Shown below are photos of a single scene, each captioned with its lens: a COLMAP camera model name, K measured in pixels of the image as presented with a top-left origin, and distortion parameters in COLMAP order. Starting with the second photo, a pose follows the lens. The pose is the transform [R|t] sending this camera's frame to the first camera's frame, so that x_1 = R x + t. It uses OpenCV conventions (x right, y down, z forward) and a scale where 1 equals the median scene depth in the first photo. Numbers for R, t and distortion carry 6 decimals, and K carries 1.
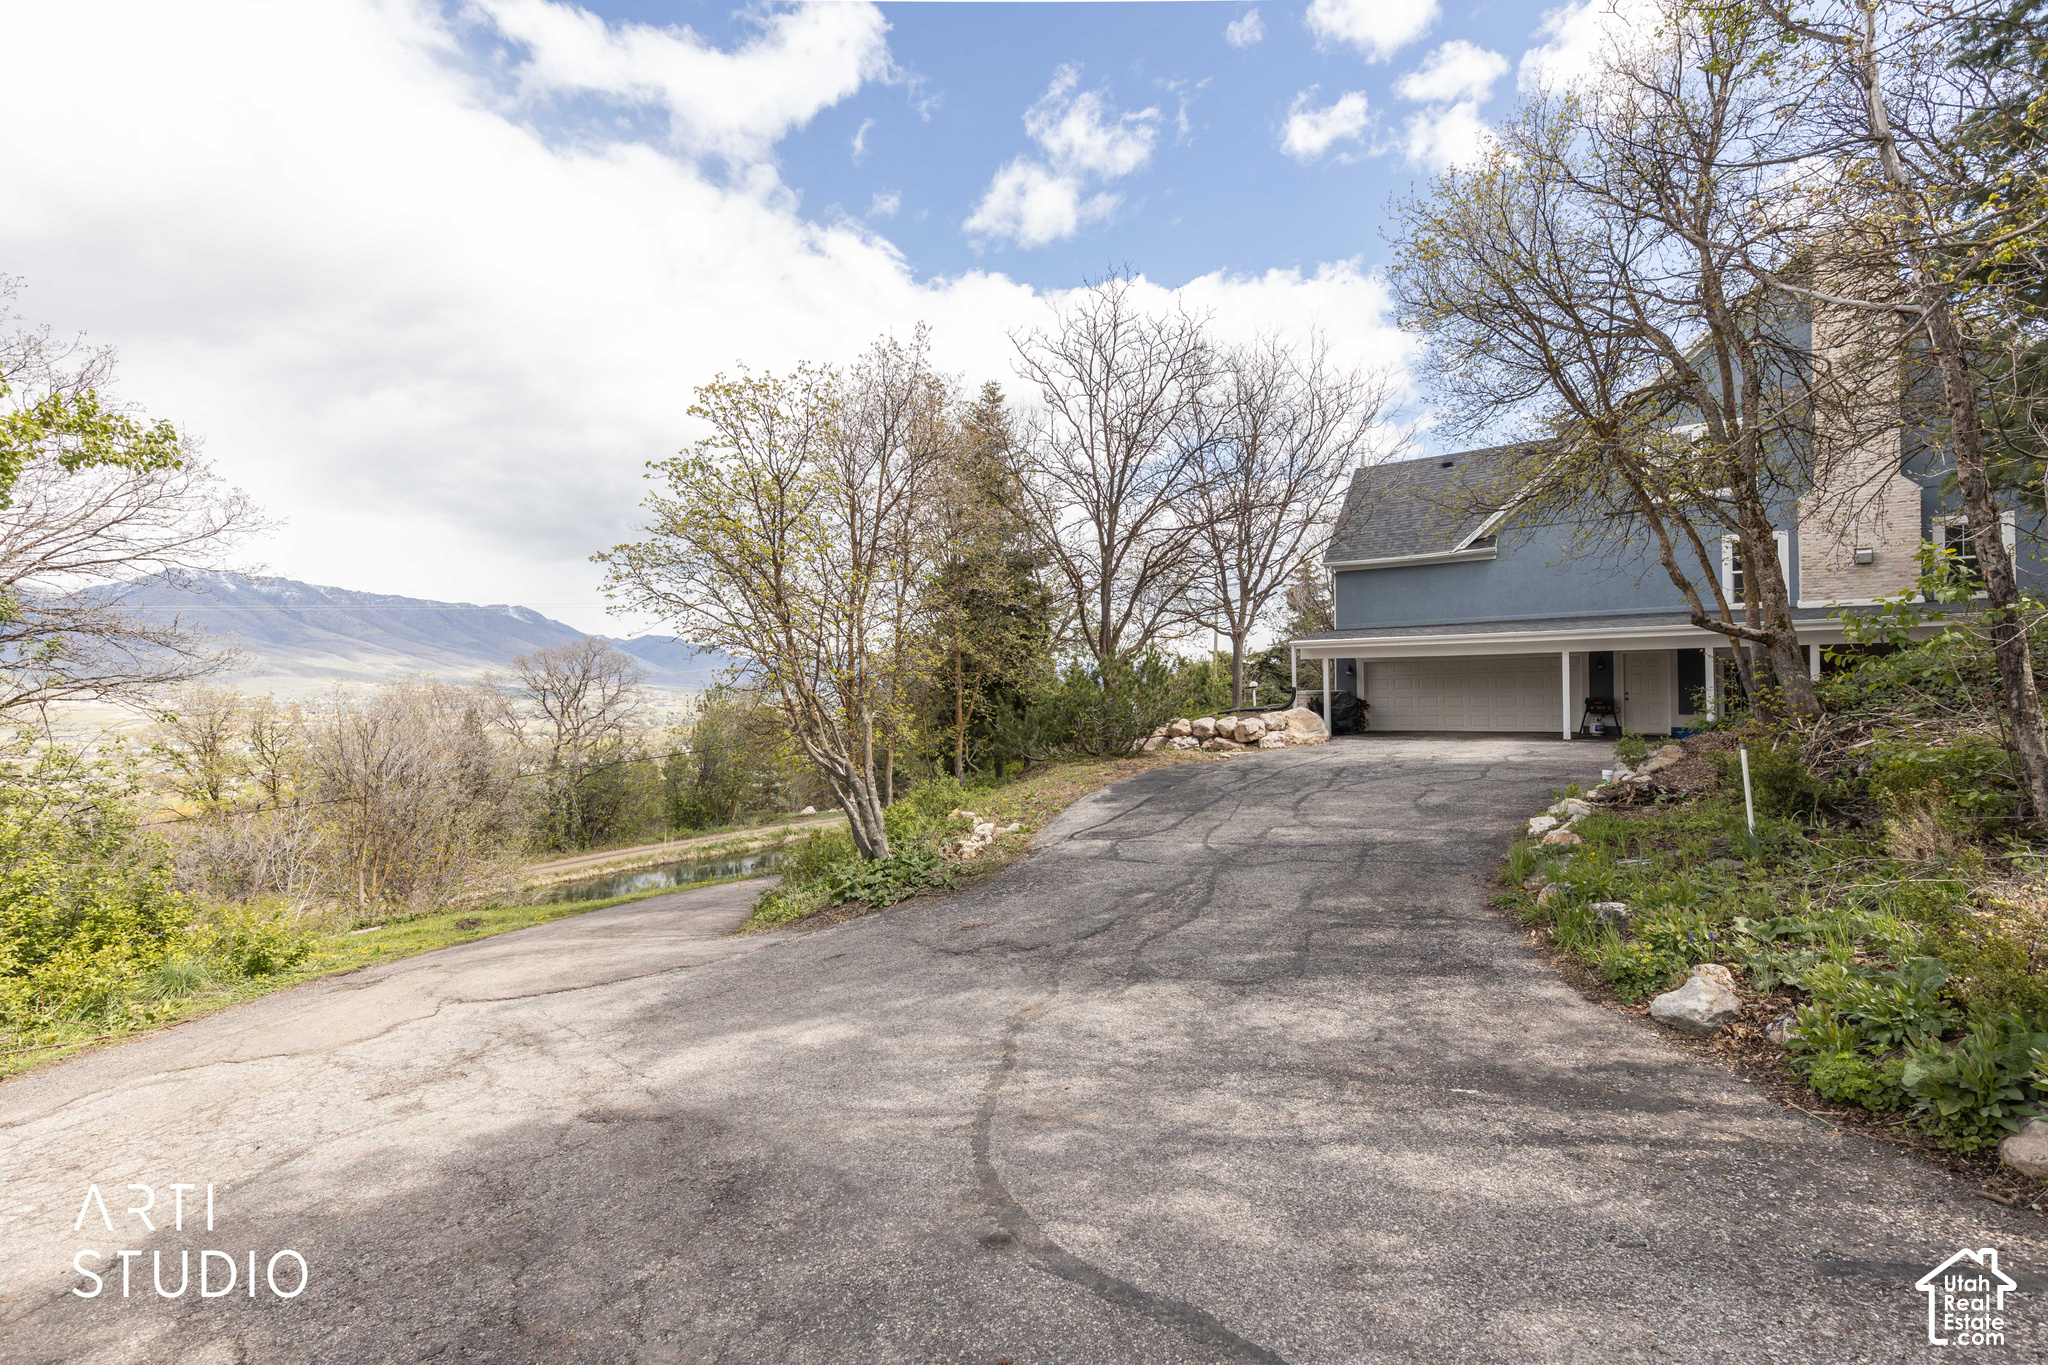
lens RADIAL K [[913.2, 0, 1036.7], [0, 913.2, 679.4], [0, 0, 1]] dist [0.002105, -0.000036]
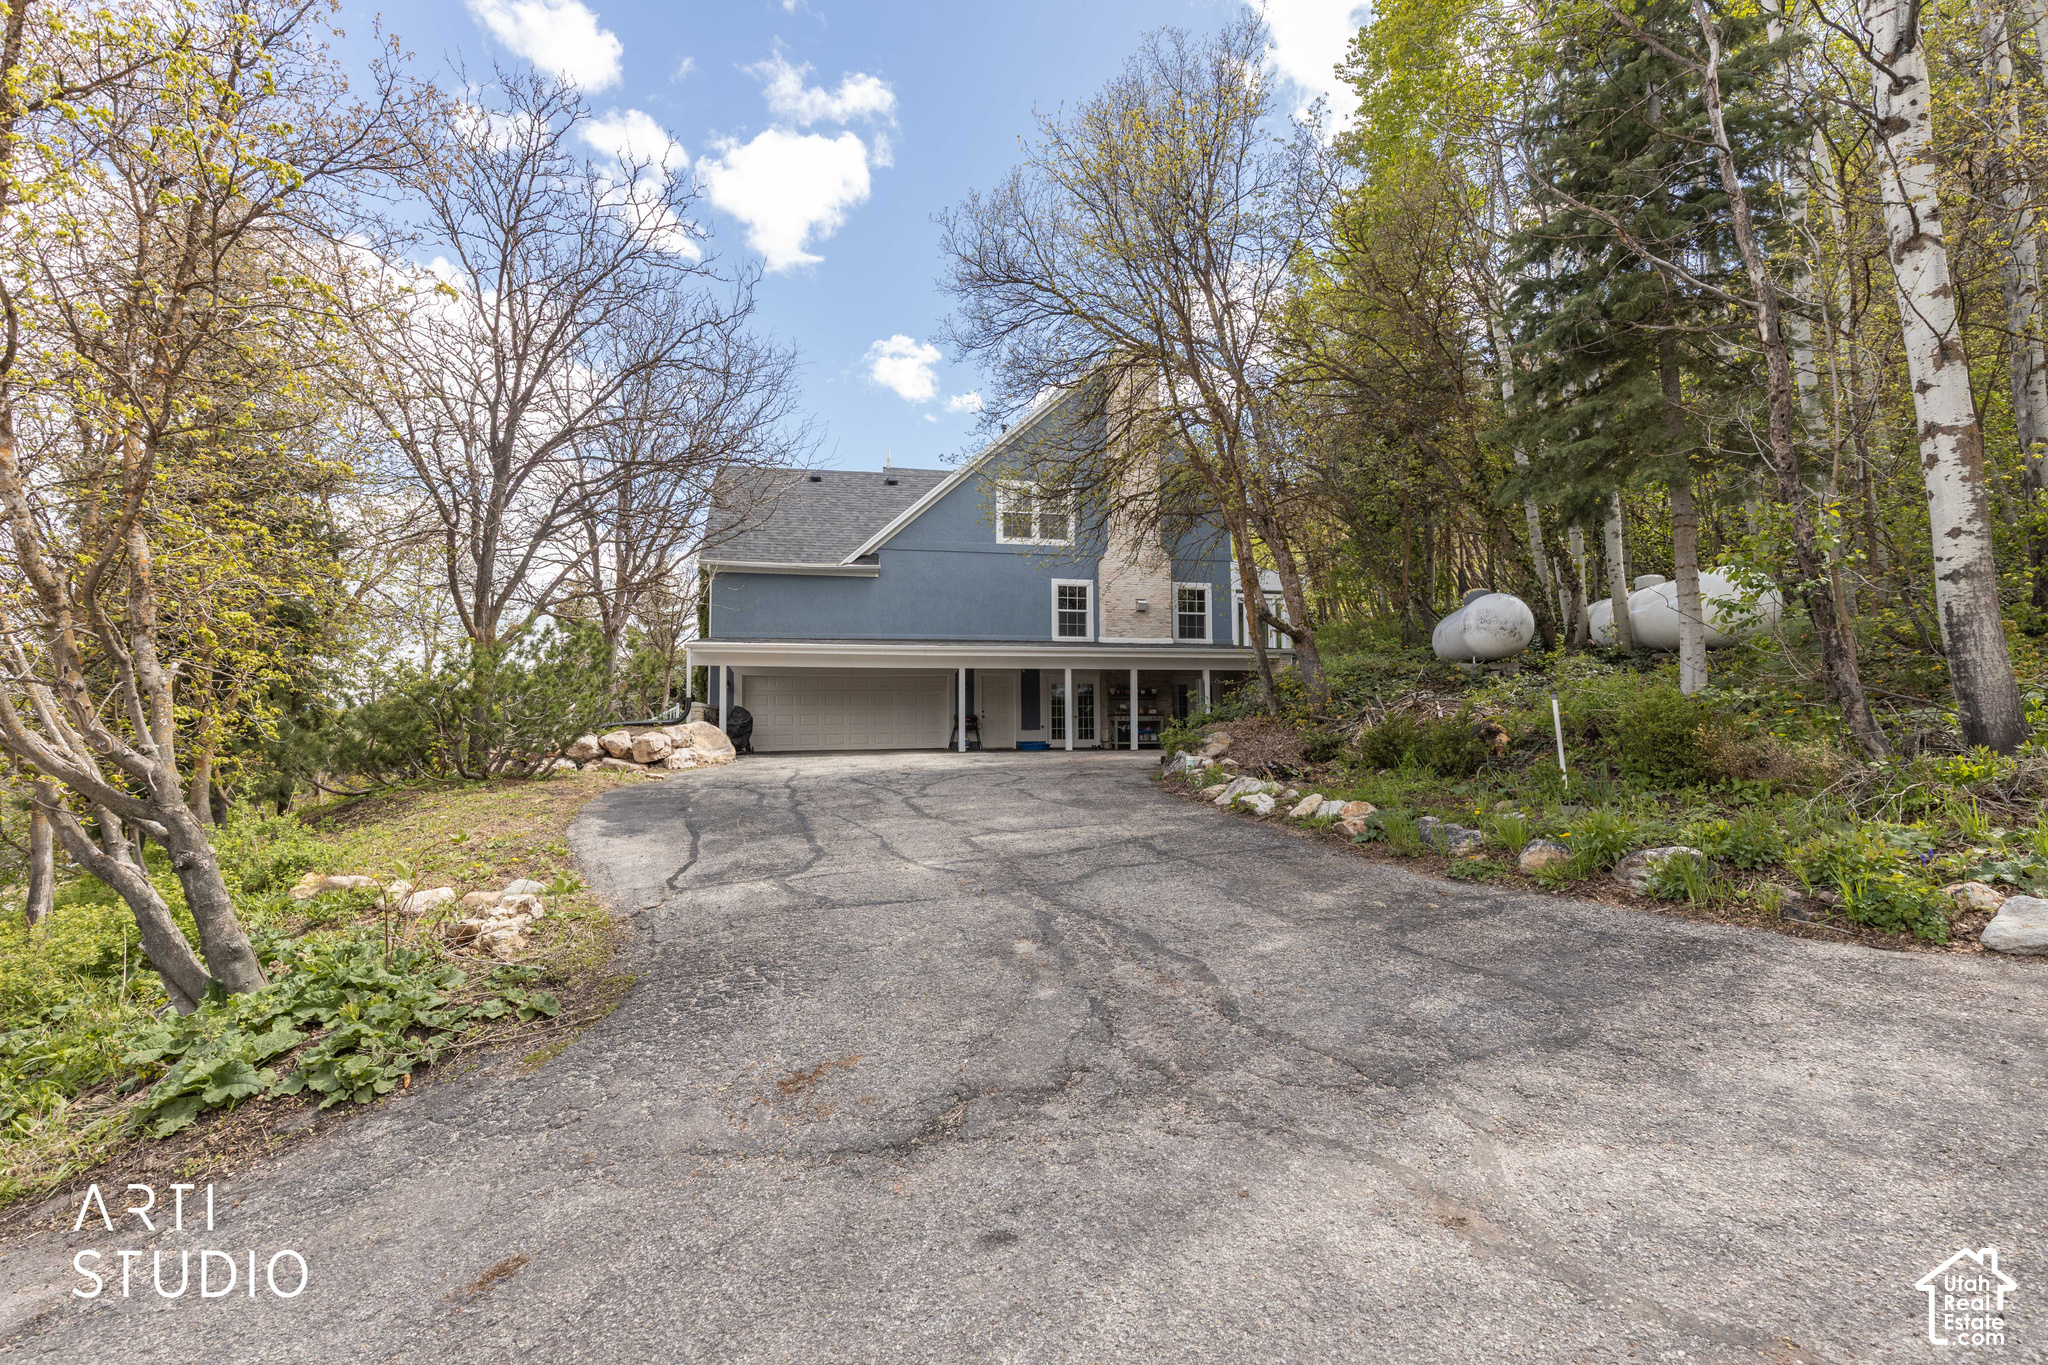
lens RADIAL K [[913.2, 0, 1036.7], [0, 913.2, 679.4], [0, 0, 1]] dist [0.002105, -0.000036]
pose [[0.683926, 0.044638, 0.728184, -0.116710], [-0.010317, 0.998618, -0.051526, 0.034091], [-0.729478, 0.027727, 0.683442, 0.213993]]
